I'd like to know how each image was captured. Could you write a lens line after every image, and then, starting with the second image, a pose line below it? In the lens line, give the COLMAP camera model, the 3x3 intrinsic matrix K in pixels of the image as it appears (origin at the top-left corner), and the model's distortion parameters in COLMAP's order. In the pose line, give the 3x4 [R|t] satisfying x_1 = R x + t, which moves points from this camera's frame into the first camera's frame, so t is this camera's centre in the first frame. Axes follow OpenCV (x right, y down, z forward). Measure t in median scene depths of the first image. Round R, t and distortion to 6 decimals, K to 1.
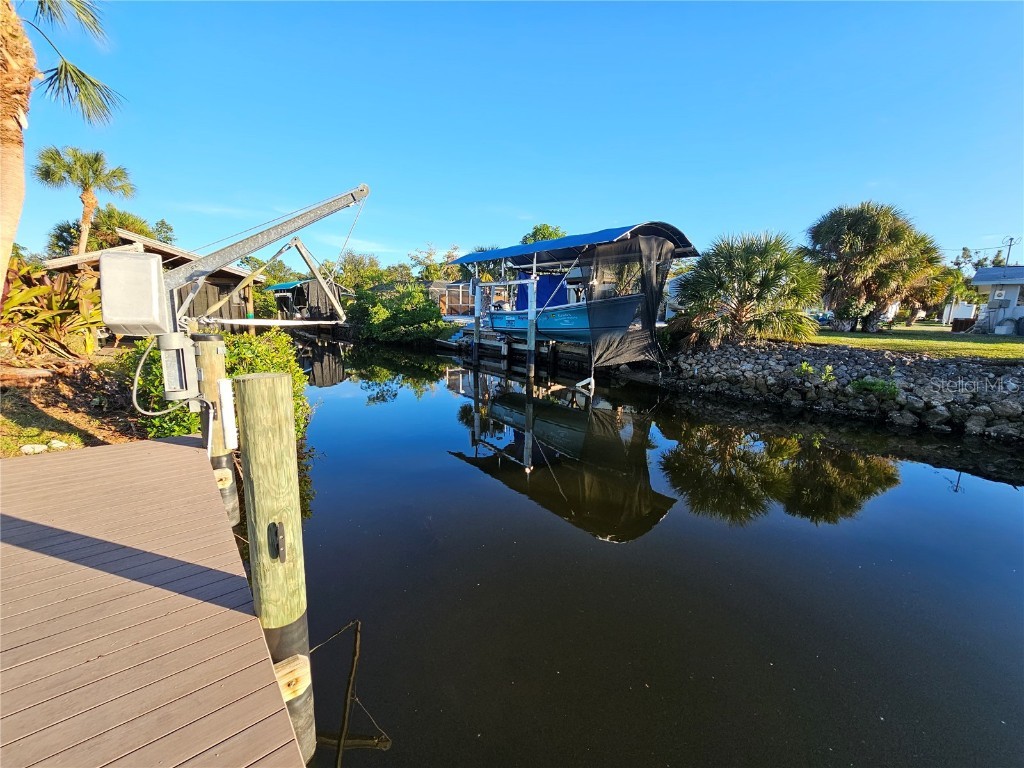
lens RADIAL K [[419.5, 0, 505.5], [0, 419.5, 382.5], [0, 0, 1]] dist [-0.001166, 0.000137]
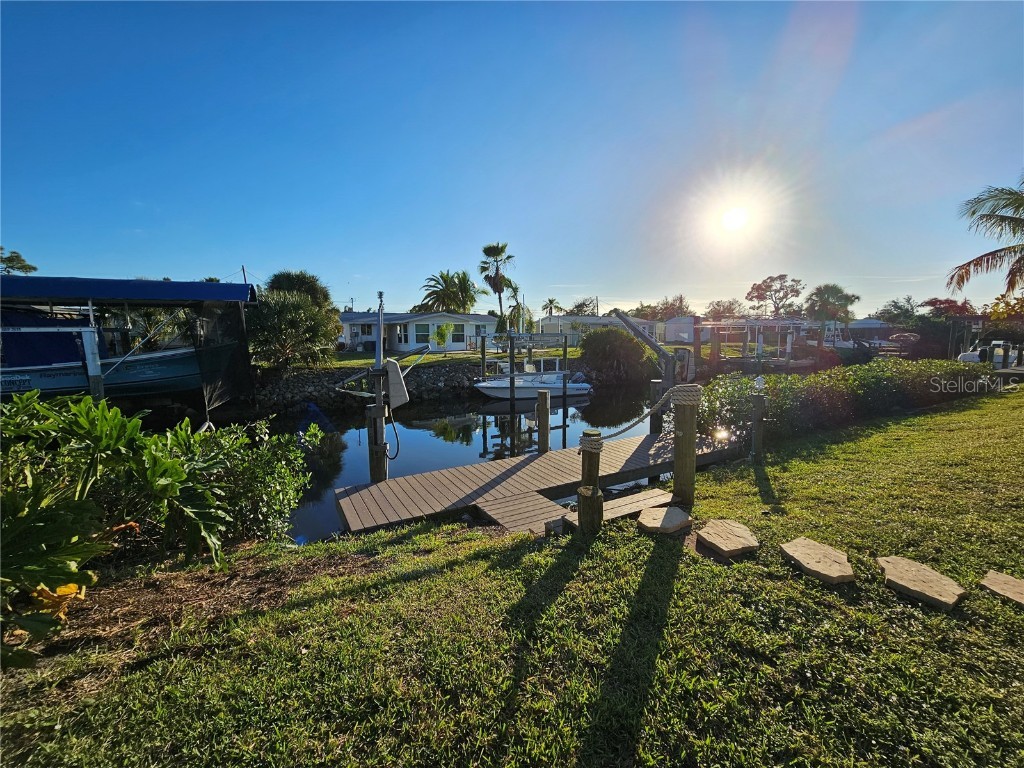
lens RADIAL K [[419.5, 0, 512.6], [0, 419.5, 386.6], [0, 0, 1]] dist [-0.001166, 0.000137]
pose [[0.173217, -0.148557, 0.973615, -0.535609], [0.182638, 0.976258, 0.116466, -0.066631], [-0.967801, 0.157646, 0.196236, 0.047831]]
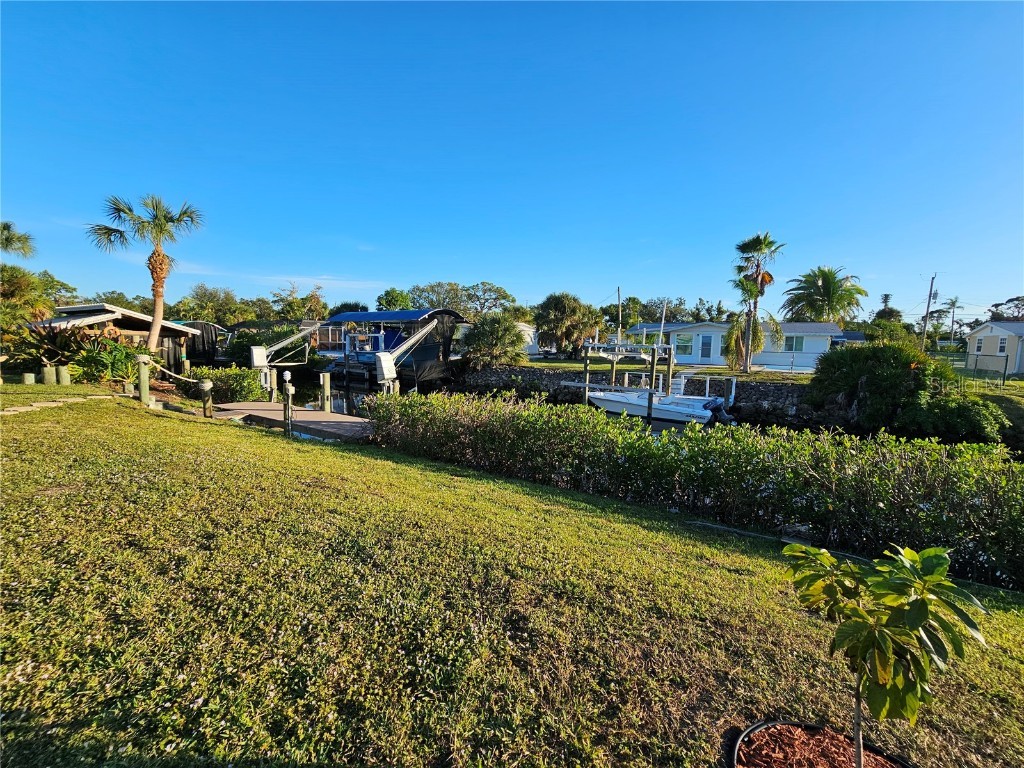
lens RADIAL K [[419.5, 0, 513.0], [0, 419.5, 386.3], [0, 0, 1]] dist [-0.001166, 0.000137]
pose [[0.946783, -0.037765, 0.319650, 0.013954], [0.056014, 0.997271, -0.048087, 0.078369], [-0.316962, 0.063433, 0.946315, -0.715729]]
